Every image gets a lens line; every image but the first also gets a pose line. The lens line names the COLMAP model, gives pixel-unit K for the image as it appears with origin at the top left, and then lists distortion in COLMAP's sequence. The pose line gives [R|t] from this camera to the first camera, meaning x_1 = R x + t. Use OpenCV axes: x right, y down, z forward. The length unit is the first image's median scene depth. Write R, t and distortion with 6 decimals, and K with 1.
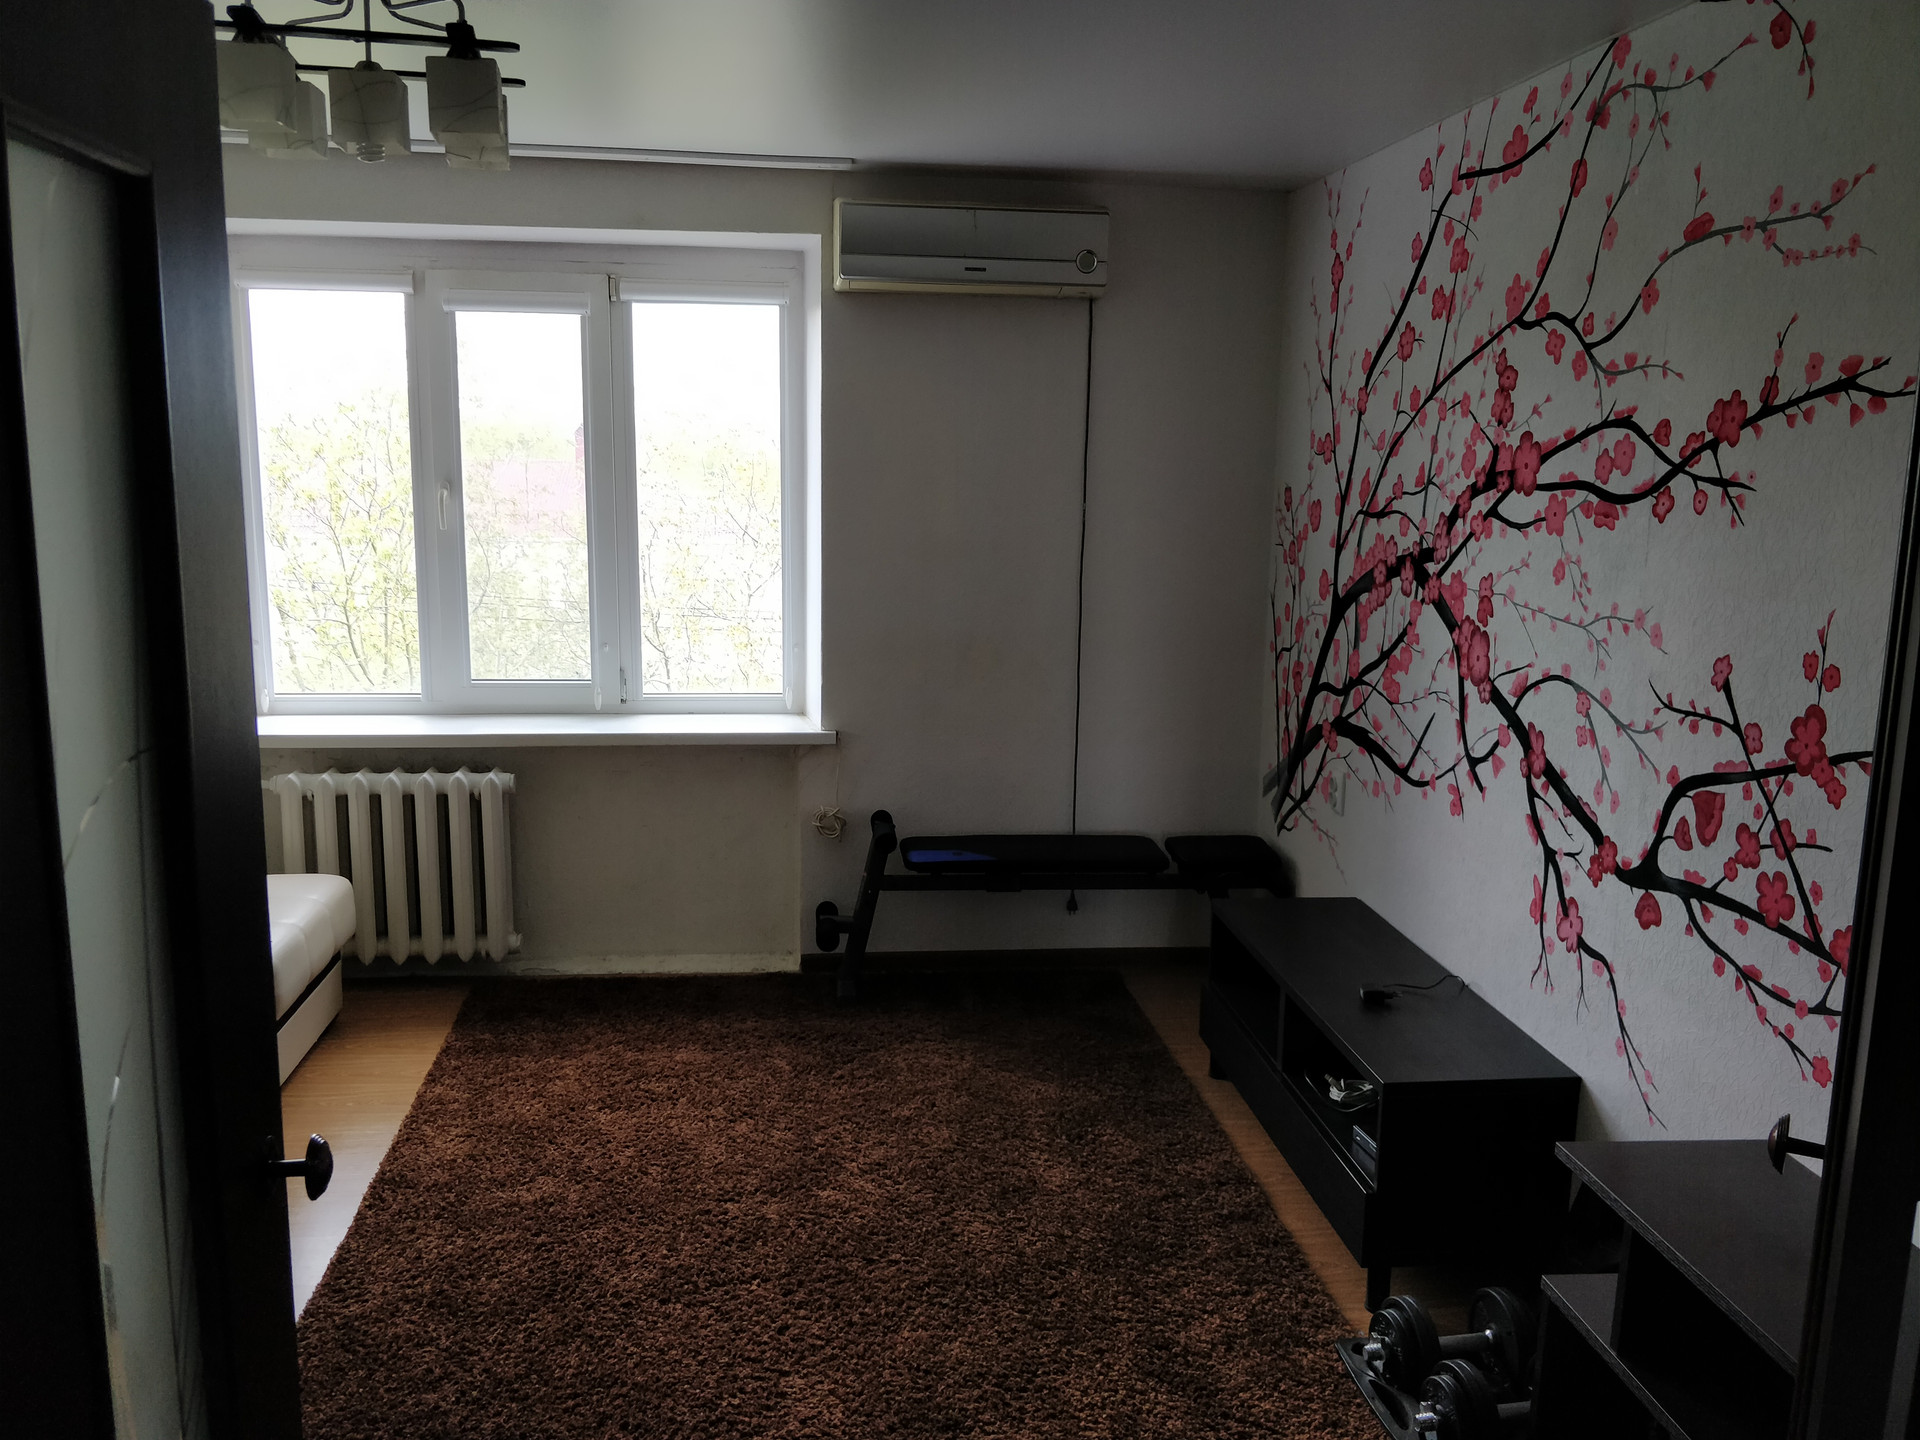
lens RADIAL K [[1573.6, 0, 960.9], [0, 1573.6, 722.2], [0, 0, 1]] dist [0.063488, -0.090122]
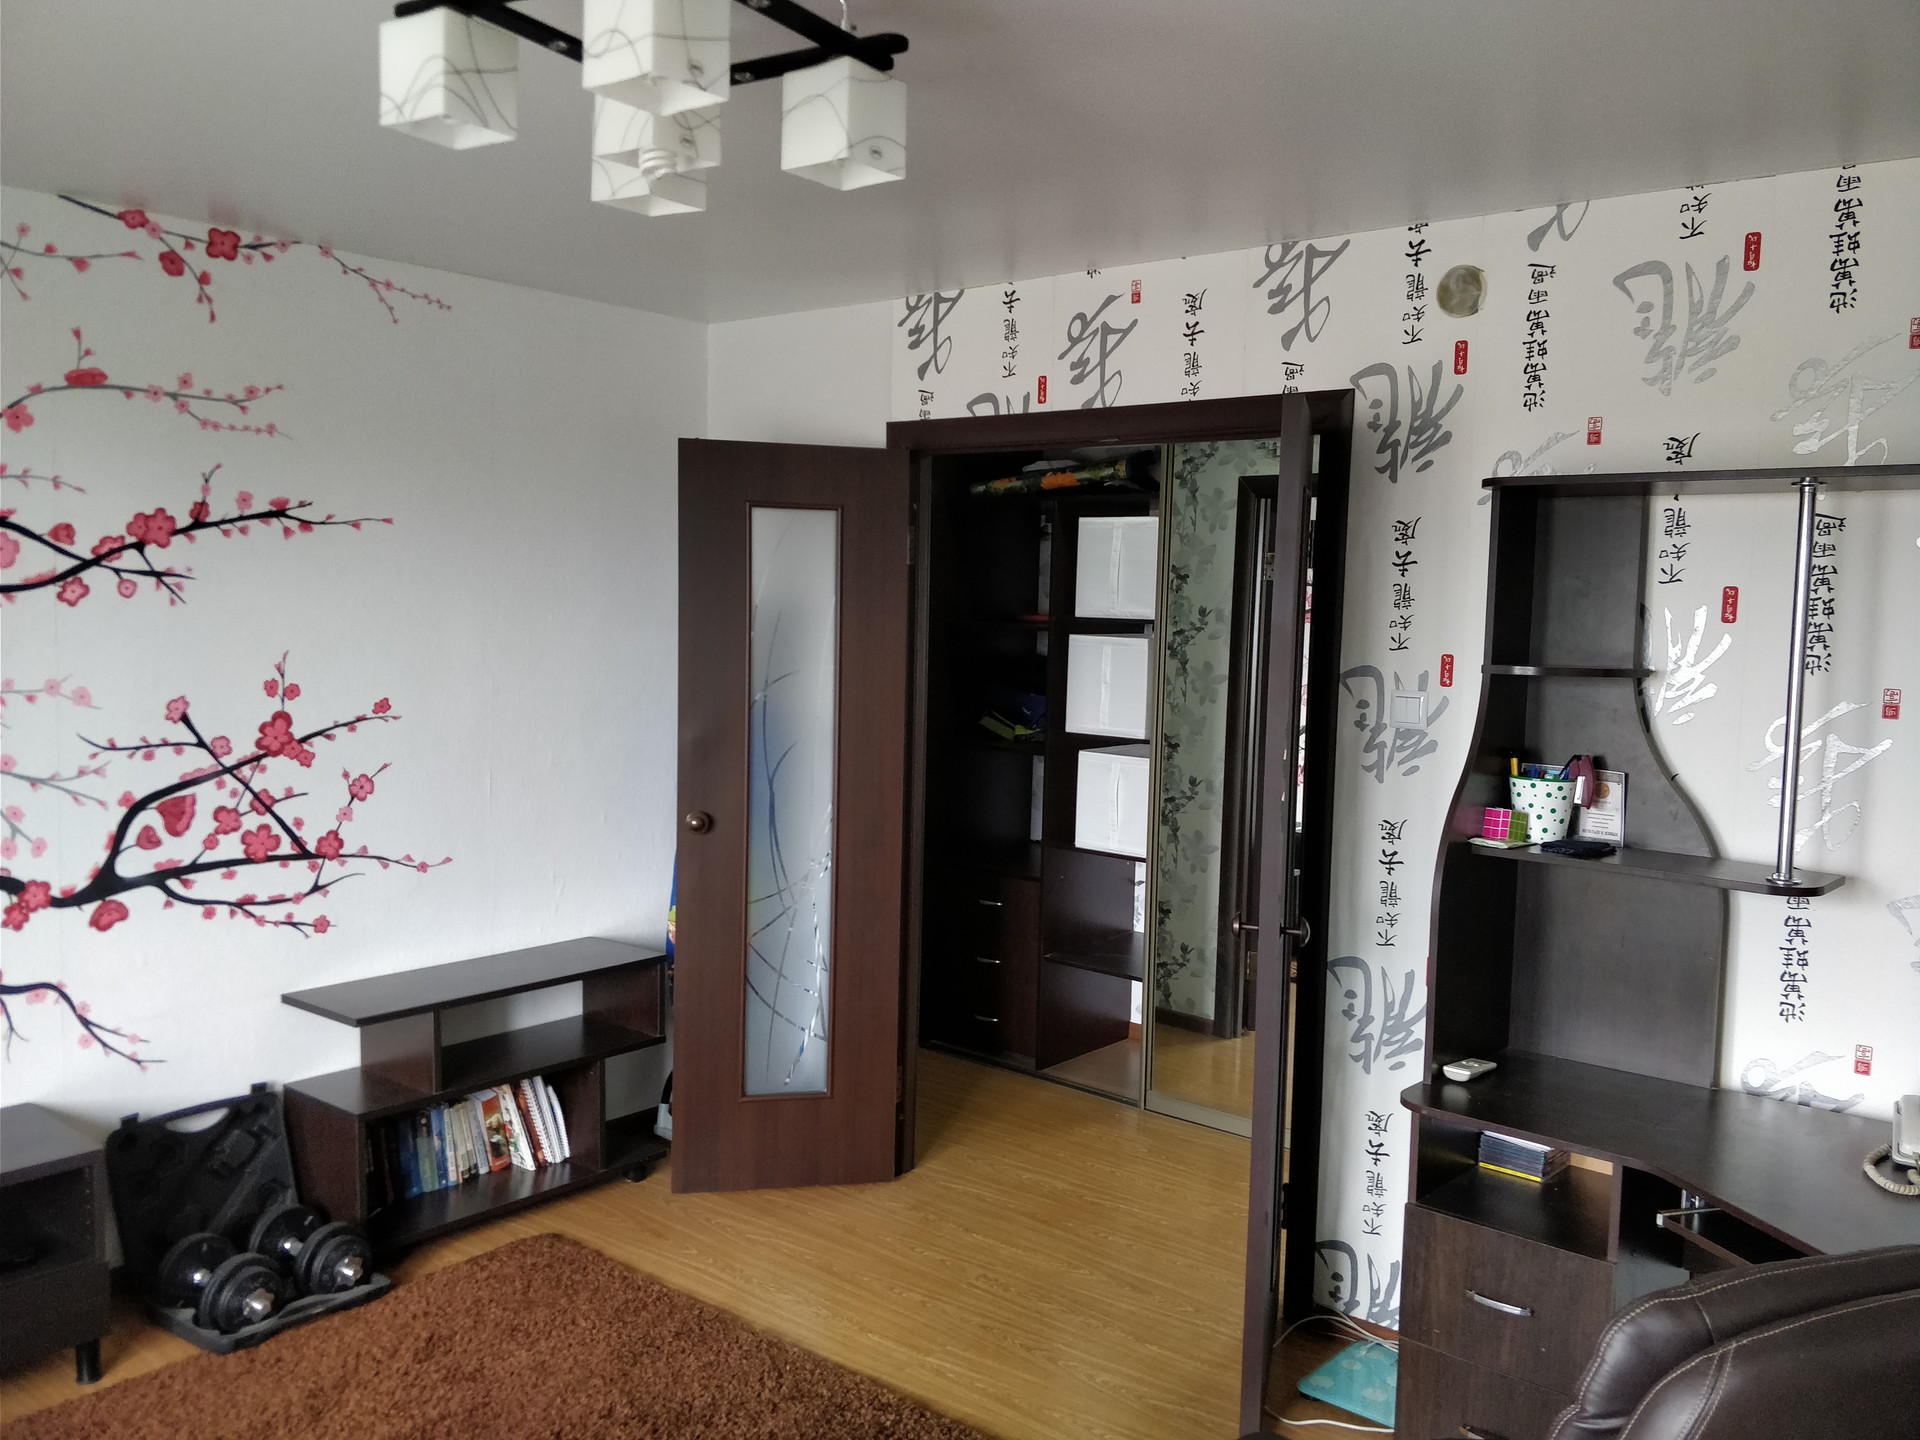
lens RADIAL K [[1573.6, 0, 962.9], [0, 1573.6, 718.4], [0, 0, 1]] dist [0.063488, -0.090122]
pose [[-0.689248, -0.098470, 0.717803, -0.972454], [0.086786, 0.972367, 0.216725, -0.259916], [-0.719309, 0.211672, -0.661657, 1.398856]]
